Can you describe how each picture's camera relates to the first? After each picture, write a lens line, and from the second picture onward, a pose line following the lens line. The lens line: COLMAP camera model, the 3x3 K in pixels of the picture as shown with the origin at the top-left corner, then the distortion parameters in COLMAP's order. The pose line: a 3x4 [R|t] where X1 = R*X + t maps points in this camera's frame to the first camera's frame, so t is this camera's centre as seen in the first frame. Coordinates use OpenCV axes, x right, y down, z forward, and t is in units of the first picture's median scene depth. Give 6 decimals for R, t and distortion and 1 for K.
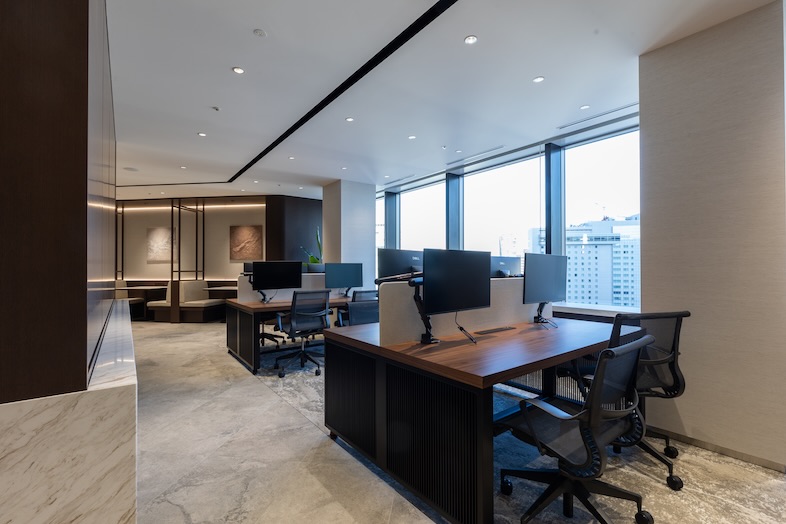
lens RADIAL K [[354.7, 0, 396.7], [0, 354.7, 264.4], [0, 0, 1]] dist [0.003082, 0.000864]
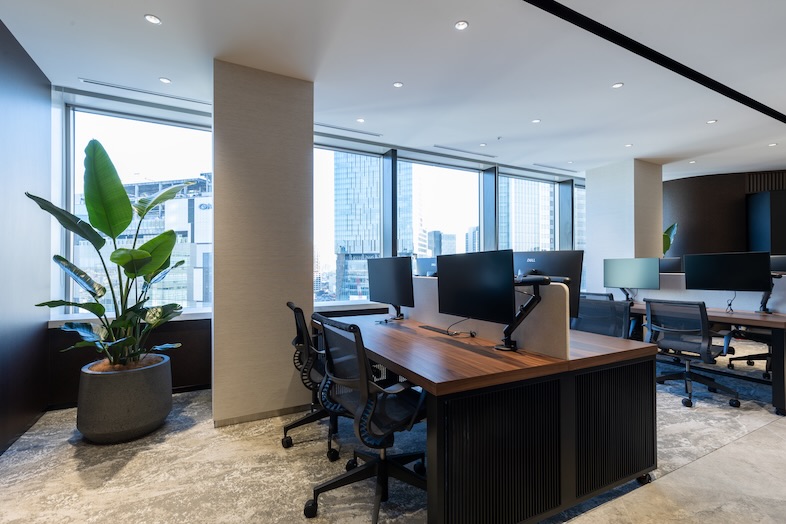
lens RADIAL K [[354.7, 0, 400.5], [0, 354.7, 262.6], [0, 0, 1]] dist [0.003082, 0.000864]
pose [[0.172781, 0.013241, 0.984871, -0.460725], [-0.010512, 0.999877, -0.011599, 0.006202], [-0.984904, -0.008349, 0.172899, 0.606174]]
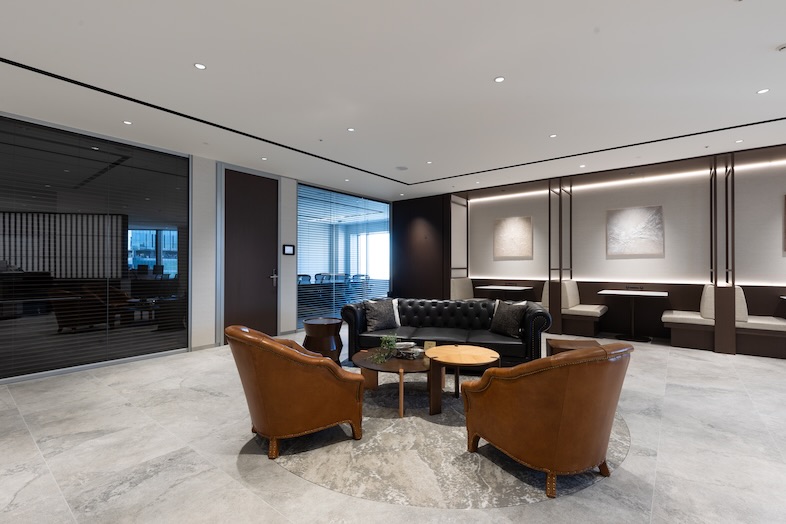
lens RADIAL K [[354.7, 0, 397.4], [0, 354.7, 261.9], [0, 0, 1]] dist [0.003082, 0.000864]
pose [[0.854703, 0.001743, -0.519115, -0.749127], [-0.003242, 0.999993, -0.001981, 0.008001], [0.519107, 0.003376, 0.854702, 0.158456]]
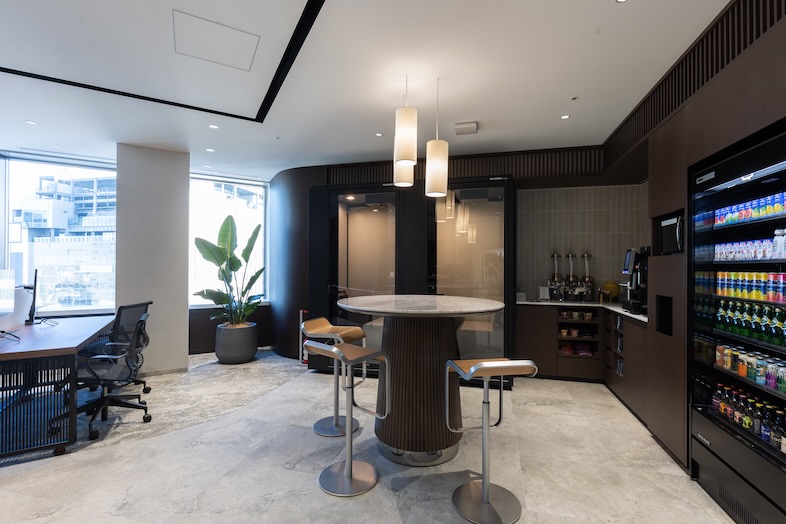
lens RADIAL K [[354.7, 0, 403.4], [0, 354.7, 265.3], [0, 0, 1]] dist [0.003082, 0.000864]
pose [[0.117521, 0.011508, 0.993004, -0.217591], [-0.010326, 0.999893, -0.010366, -0.012856], [-0.993017, -0.009036, 0.117627, -0.133548]]
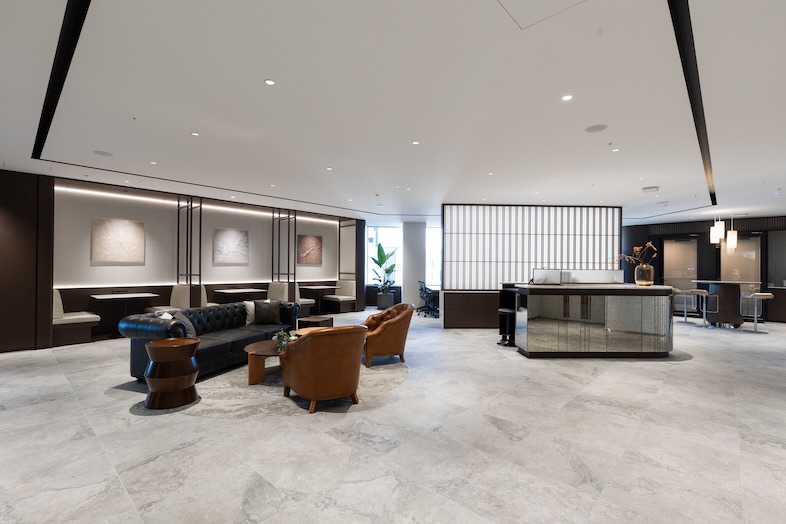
lens RADIAL K [[354.7, 0, 399.6], [0, 354.7, 266.3], [0, 0, 1]] dist [0.003082, 0.000864]
pose [[0.581162, 0.014977, 0.813650, -1.278237], [-0.017290, 0.999832, -0.006055, -0.004273], [-0.813604, -0.010549, 0.581323, 0.056445]]
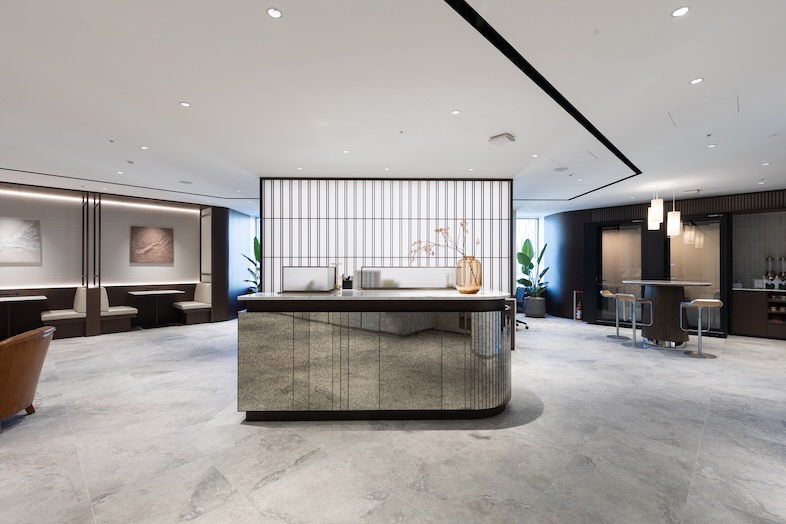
lens RADIAL K [[354.7, 0, 399.3], [0, 354.7, 264.5], [0, 0, 1]] dist [0.003082, 0.000864]
pose [[0.599252, 0.010965, 0.800486, -0.826389], [-0.009222, 0.999934, -0.006793, -0.009471], [-0.800507, -0.003312, 0.599314, -0.111527]]
